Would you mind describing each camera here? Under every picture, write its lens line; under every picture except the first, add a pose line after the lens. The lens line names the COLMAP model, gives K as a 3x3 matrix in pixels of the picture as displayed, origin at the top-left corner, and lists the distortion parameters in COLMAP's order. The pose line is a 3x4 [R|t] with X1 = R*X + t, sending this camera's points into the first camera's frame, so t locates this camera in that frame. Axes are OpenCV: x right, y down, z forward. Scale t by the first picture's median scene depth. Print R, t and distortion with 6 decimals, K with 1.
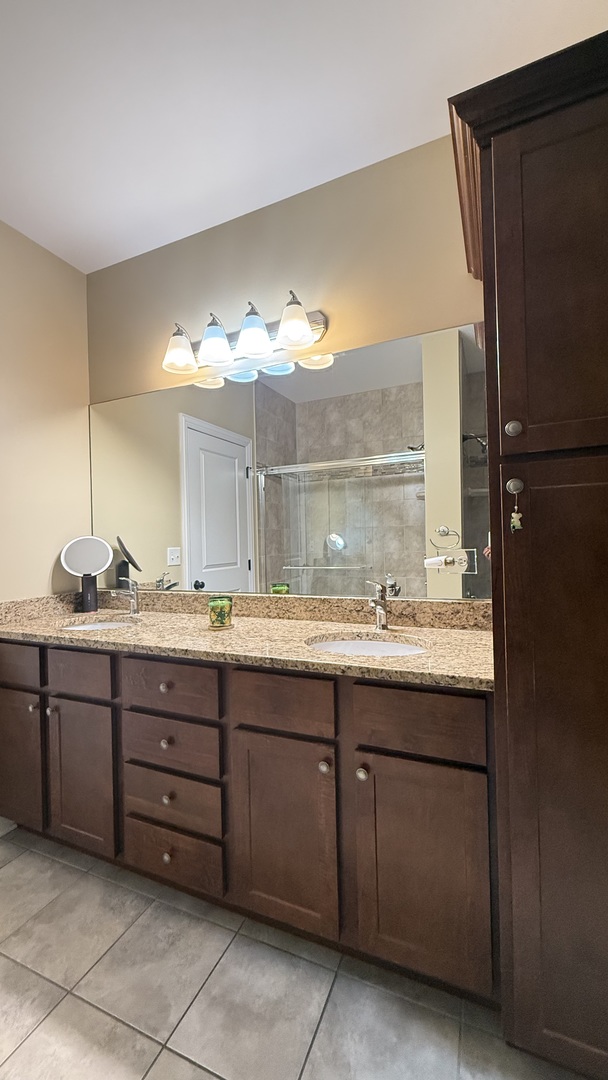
lens RADIAL K [[433.4, 0, 304.0], [0, 433.4, 540.0], [0, 0, 1]] dist [0.002001, -0.000459]
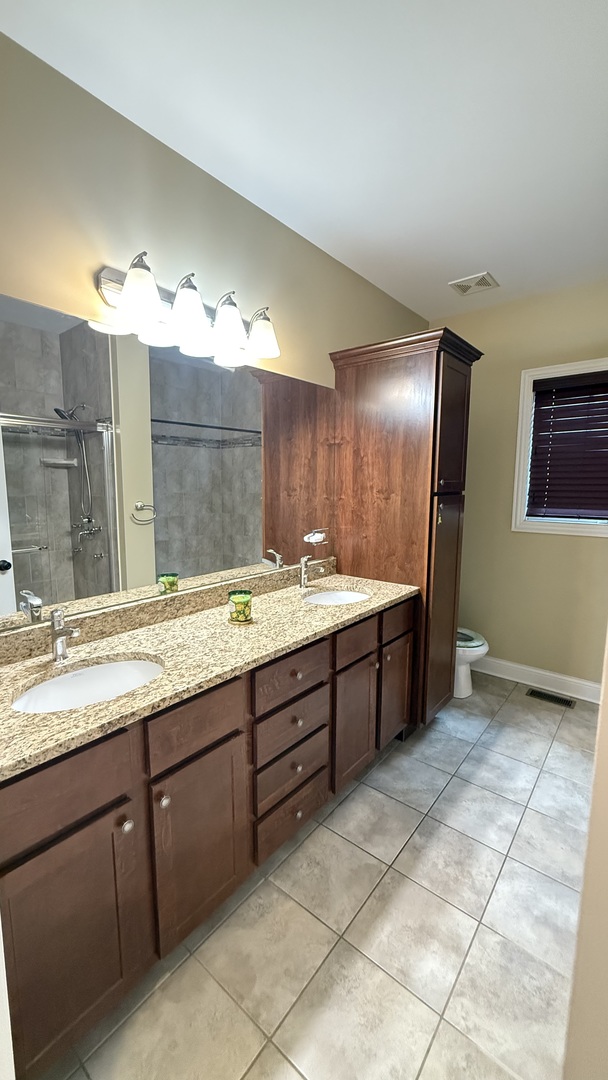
lens RADIAL K [[433.4, 0, 304.0], [0, 433.4, 540.0], [0, 0, 1]] dist [0.002001, -0.000459]
pose [[0.262840, -0.102334, 0.959397, -1.345964], [-0.009538, 0.994035, 0.108642, -0.123606], [-0.964792, -0.037706, 0.260296, 0.710478]]
